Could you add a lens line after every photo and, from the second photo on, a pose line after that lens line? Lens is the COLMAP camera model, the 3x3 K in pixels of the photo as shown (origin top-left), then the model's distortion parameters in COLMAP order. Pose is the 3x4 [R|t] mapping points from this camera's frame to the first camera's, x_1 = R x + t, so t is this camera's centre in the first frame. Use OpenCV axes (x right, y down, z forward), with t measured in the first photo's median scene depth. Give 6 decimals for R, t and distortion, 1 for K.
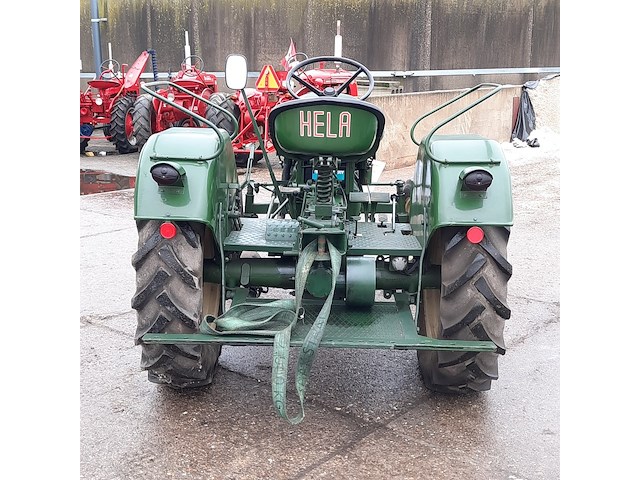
lens RADIAL K [[774.6, 0, 320.0], [0, 774.6, 240.0], [0, 0, 1]] dist [0.151277, -0.392175]
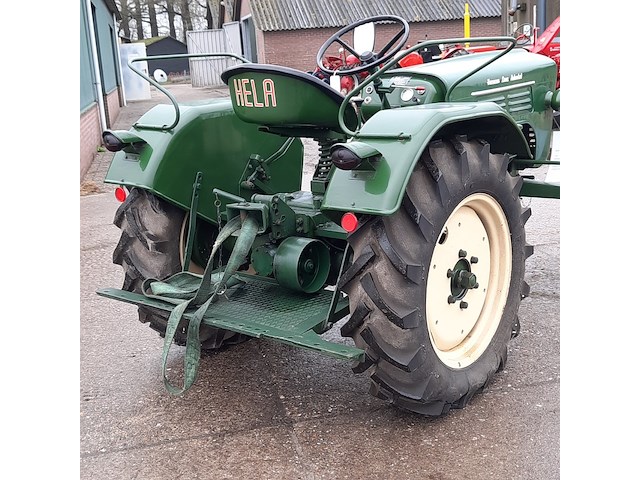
lens RADIAL K [[805.6, 0, 320.0], [0, 805.6, 240.0], [0, 0, 1]] dist [0.093203, 0.004784]
pose [[0.783887, 0.095955, -0.613444, 0.208609], [-0.076189, 0.995385, 0.058340, -0.010526], [0.616211, 0.001006, 0.787580, 0.084336]]
